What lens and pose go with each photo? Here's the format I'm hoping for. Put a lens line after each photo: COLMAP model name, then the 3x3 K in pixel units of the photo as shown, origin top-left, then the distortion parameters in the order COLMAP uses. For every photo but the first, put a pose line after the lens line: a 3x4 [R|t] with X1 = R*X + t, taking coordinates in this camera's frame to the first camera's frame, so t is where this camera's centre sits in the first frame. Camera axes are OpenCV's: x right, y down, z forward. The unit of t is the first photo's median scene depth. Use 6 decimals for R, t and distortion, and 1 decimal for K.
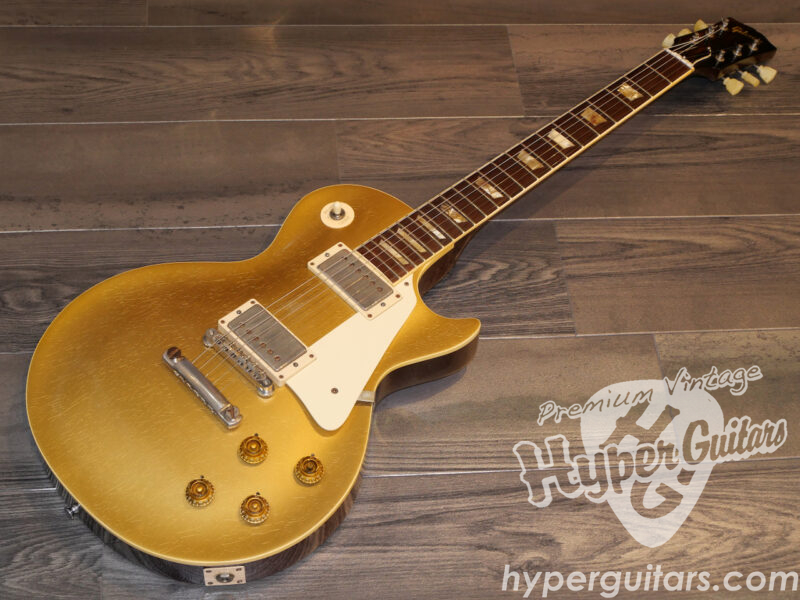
lens RADIAL K [[1418.3, 0, 400.0], [0, 1418.3, 300.0], [0, 0, 1]] dist [-0.032909, 0.063010]
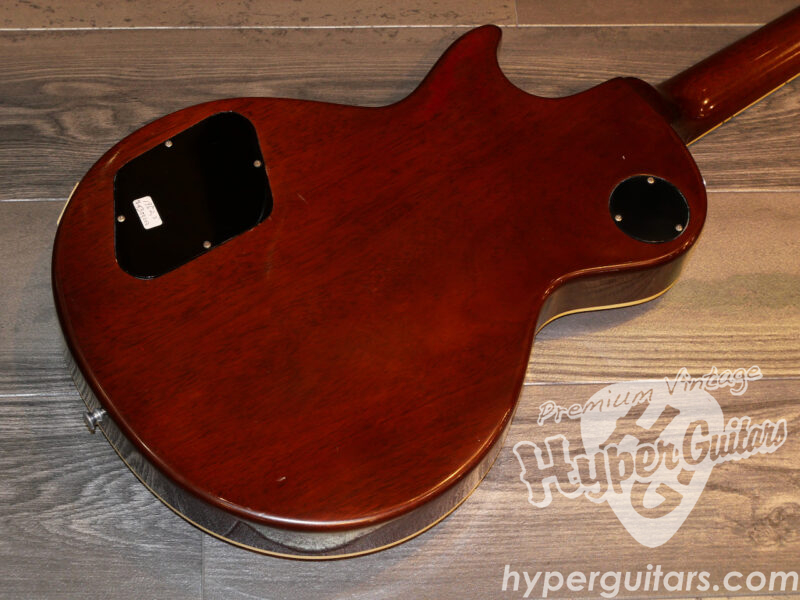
lens RADIAL K [[1418.3, 0, 400.0], [0, 1418.3, 300.0], [0, 0, 1]] dist [-0.032909, 0.063010]
pose [[0.999101, 0.027764, -0.032035, -0.076007], [-0.022175, 0.986337, 0.163243, -0.033351], [0.036130, -0.162386, 0.986066, 0.257413]]
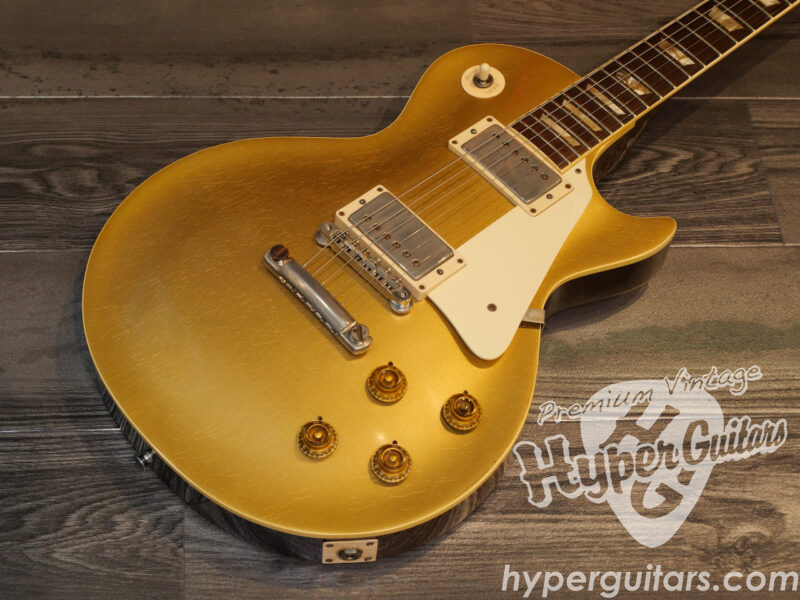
lens RADIAL K [[1418.3, 0, 400.0], [0, 1418.3, 300.0], [0, 0, 1]] dist [-0.032909, 0.063010]
pose [[0.999773, 0.020895, -0.004169, -0.082596], [-0.020683, 0.998745, 0.045623, 0.024079], [0.005117, -0.045527, 0.998950, 0.223105]]
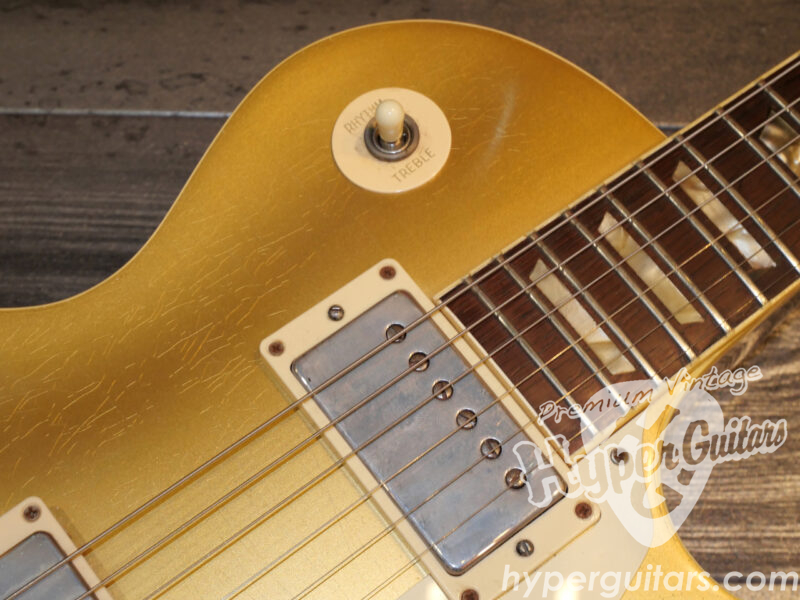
lens RADIAL K [[1418.3, 0, 400.0], [0, 1418.3, 300.0], [0, 0, 1]] dist [-0.032909, 0.063010]
pose [[0.992376, 0.082761, -0.091329, -0.013844], [-0.056549, 0.964156, 0.259242, -0.101429], [0.109510, -0.252100, 0.961485, 0.712023]]
